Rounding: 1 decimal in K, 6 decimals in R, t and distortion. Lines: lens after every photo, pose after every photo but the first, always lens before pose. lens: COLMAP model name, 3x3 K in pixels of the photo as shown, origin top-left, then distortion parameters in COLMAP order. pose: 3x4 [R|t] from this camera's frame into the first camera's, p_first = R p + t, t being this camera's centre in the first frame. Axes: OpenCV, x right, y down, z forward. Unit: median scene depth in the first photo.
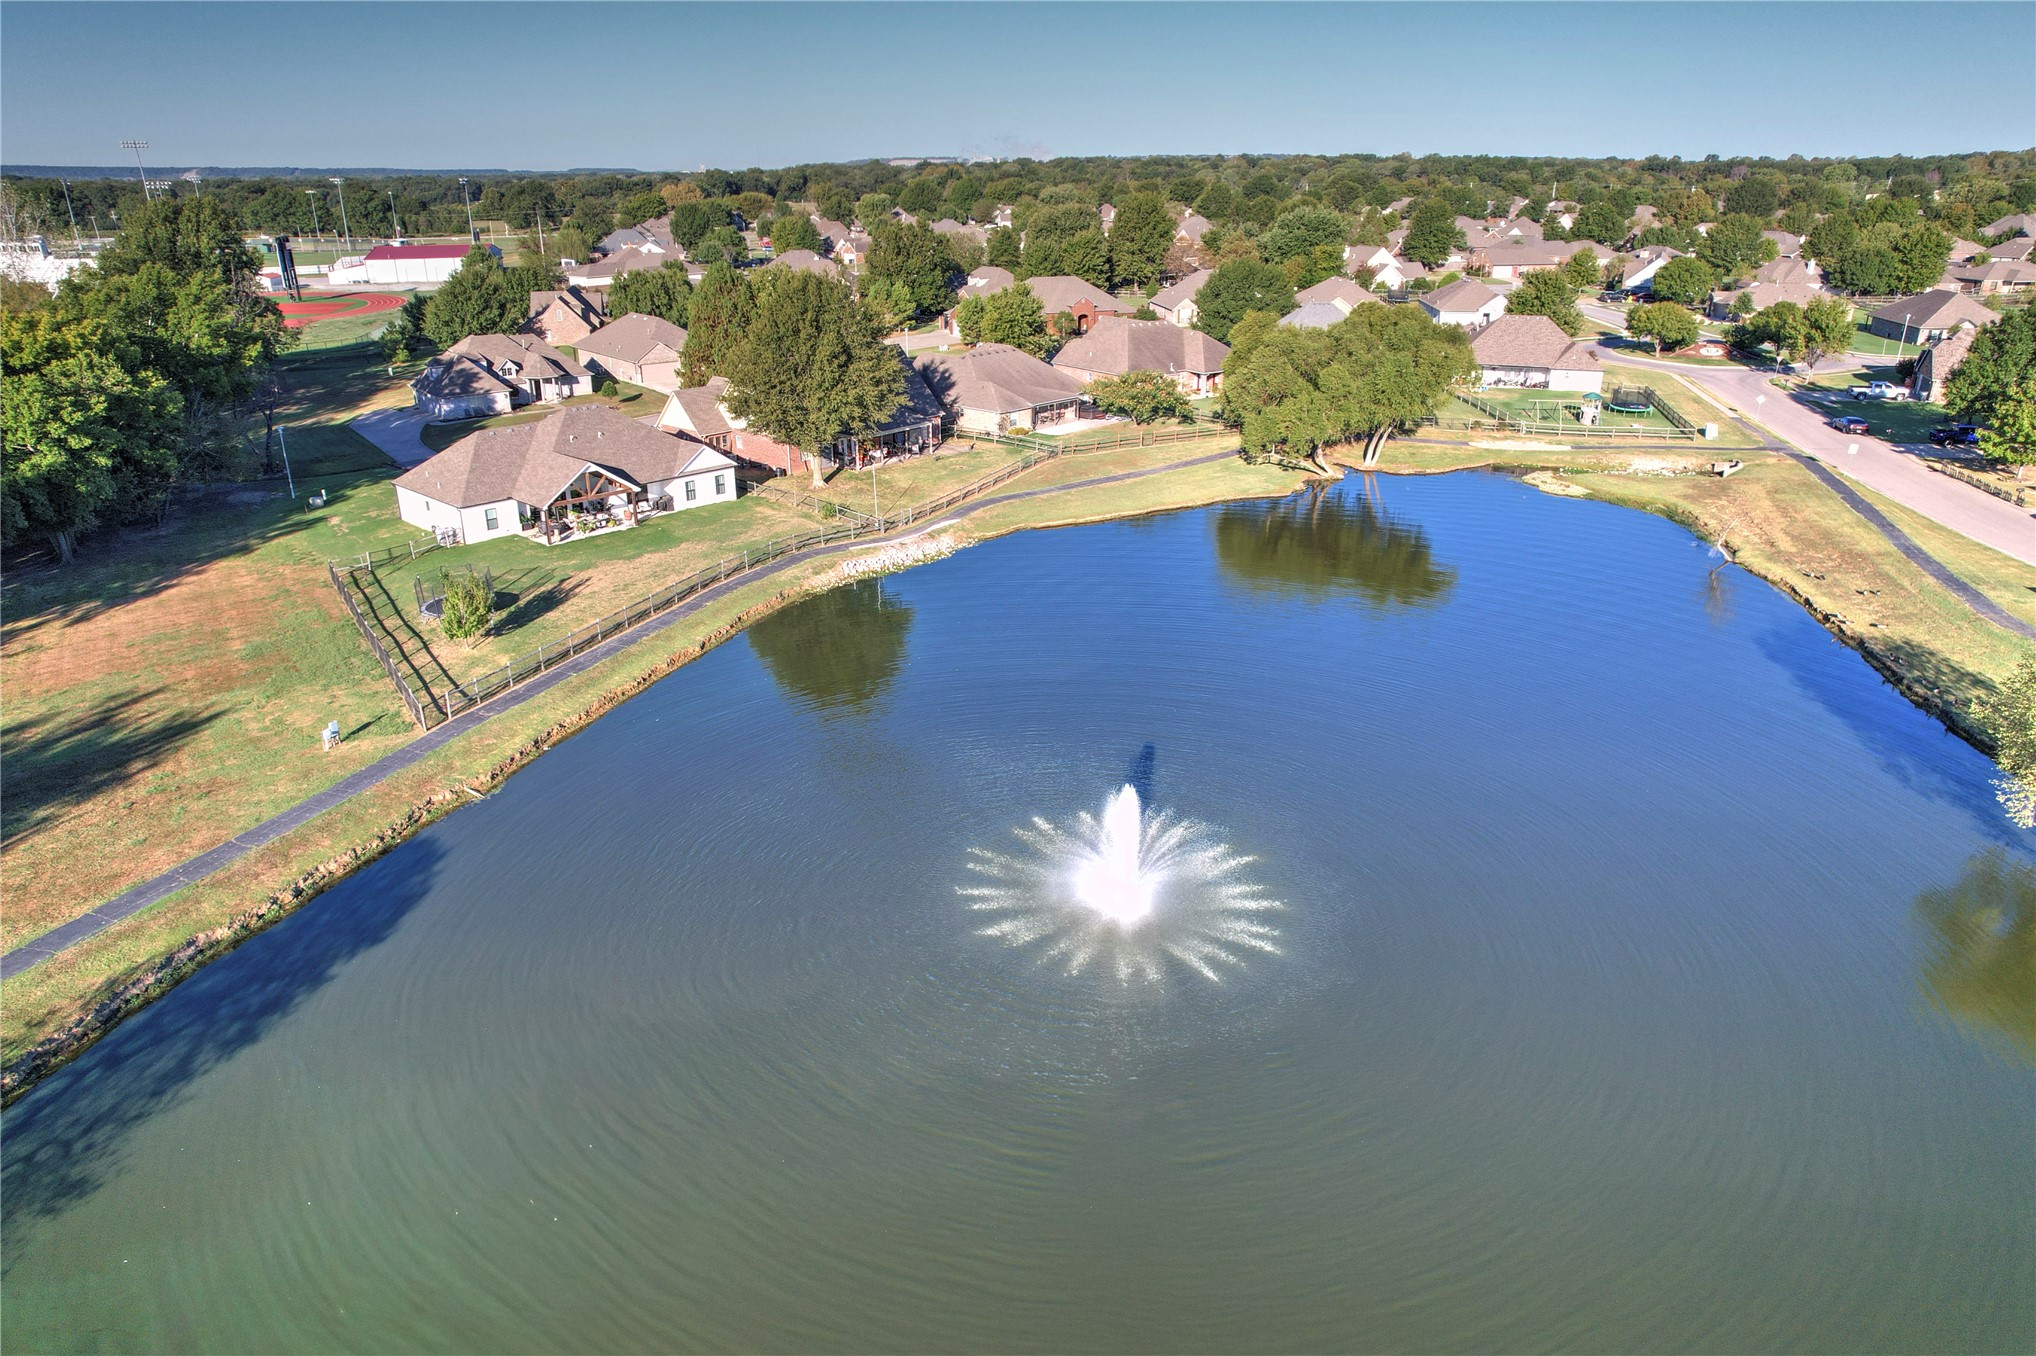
lens RADIAL K [[1295.8, 0, 1018.0], [0, 1295.8, 678.0], [0, 0, 1]] dist [-0.079966, 0.069455]
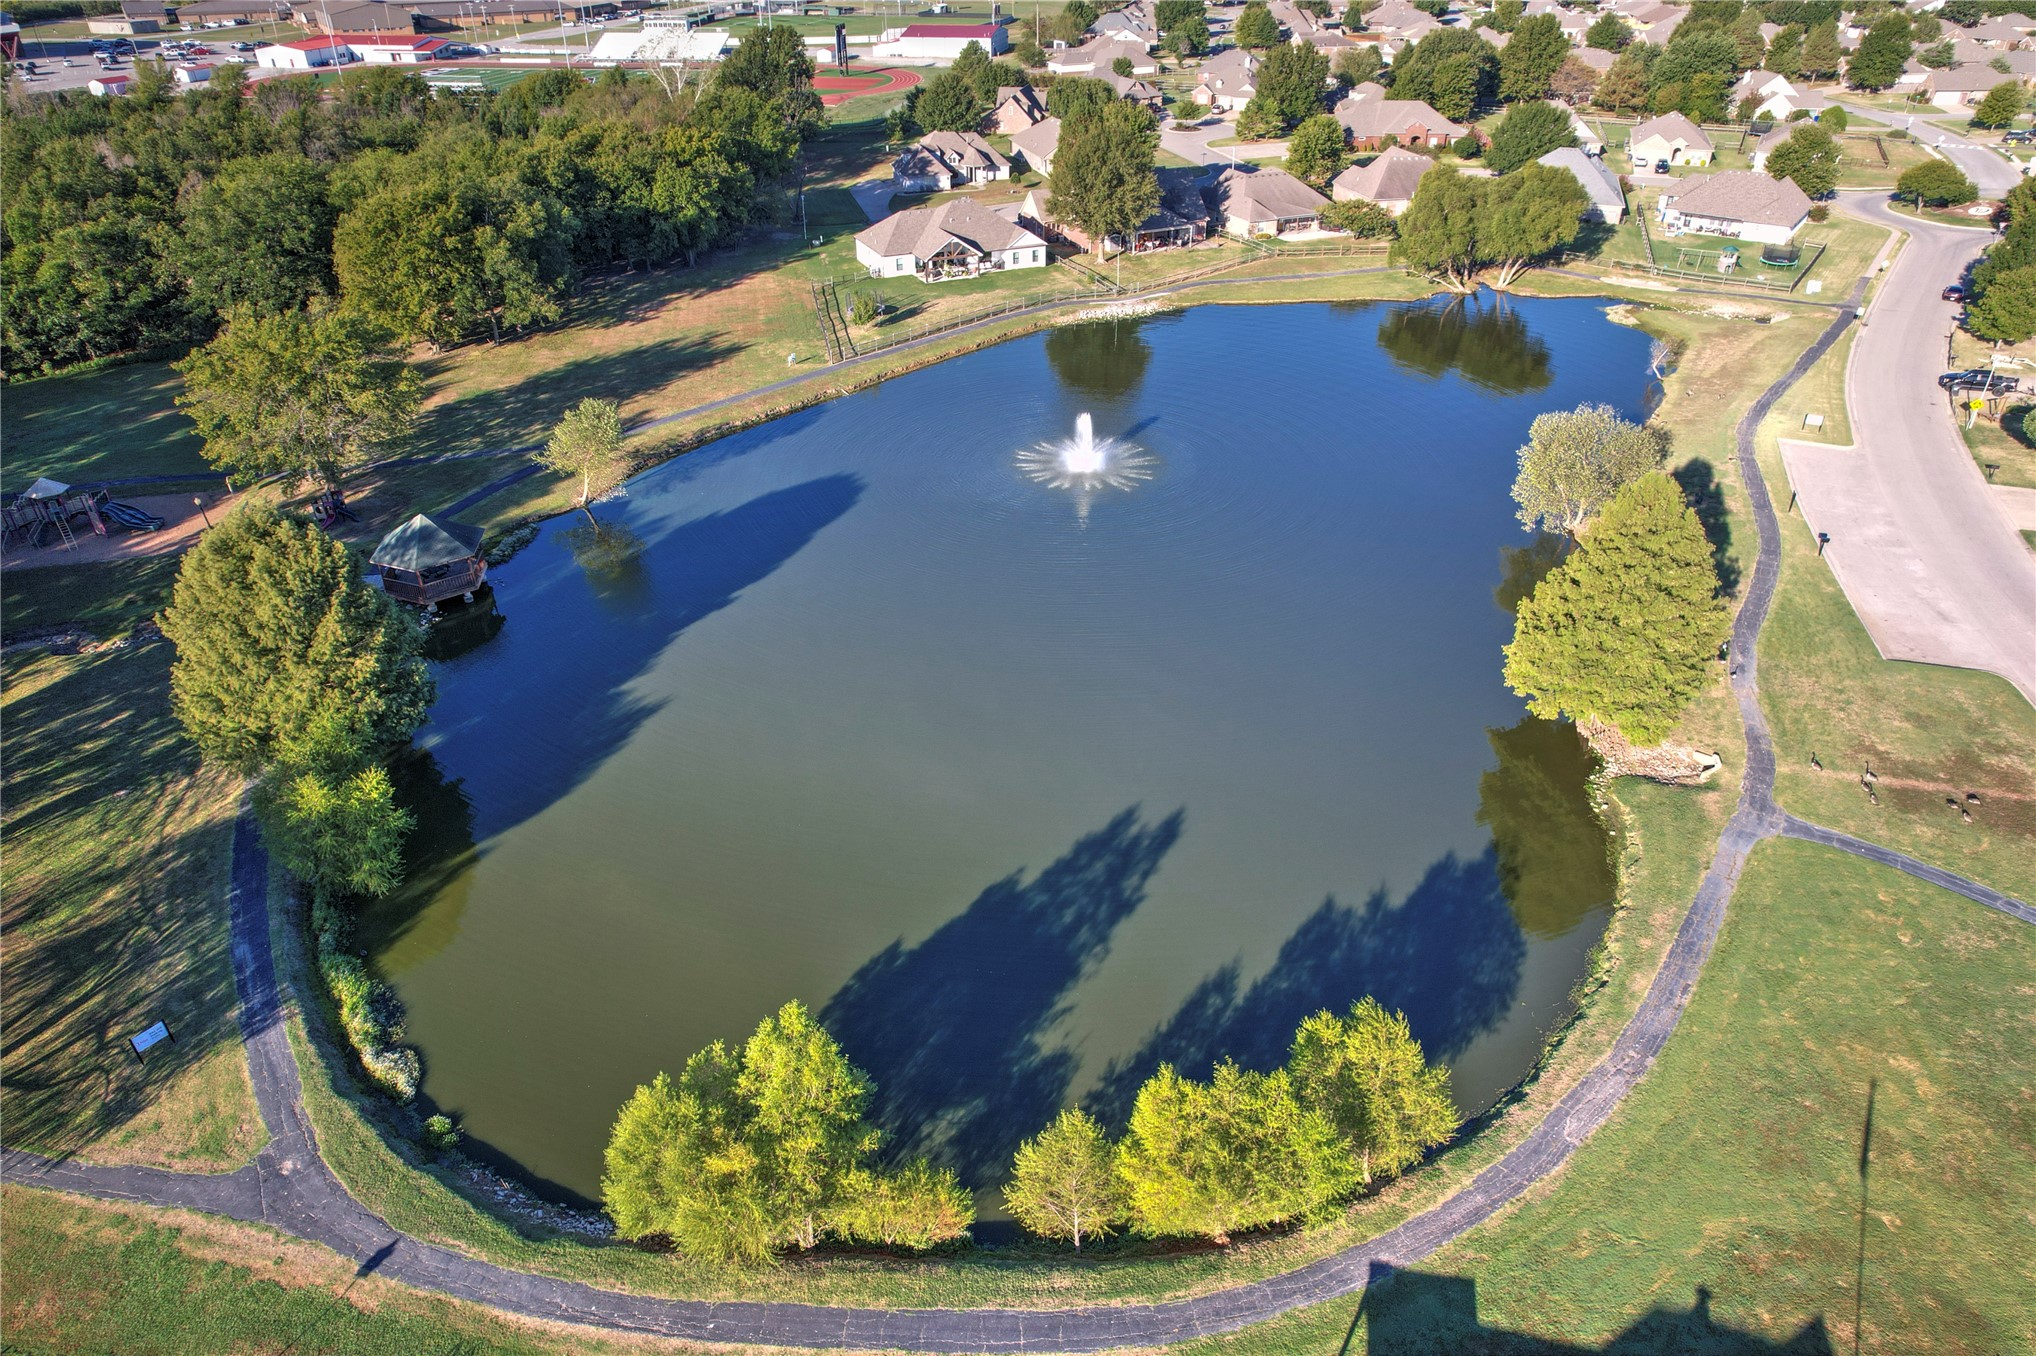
lens RADIAL K [[1295.8, 0, 1018.0], [0, 1295.8, 678.0], [0, 0, 1]] dist [-0.079966, 0.069455]
pose [[0.921038, 0.202275, -0.332827, 0.408350], [-0.141145, 0.969820, 0.198813, 0.049318], [0.362997, -0.136138, 0.921791, -0.597872]]
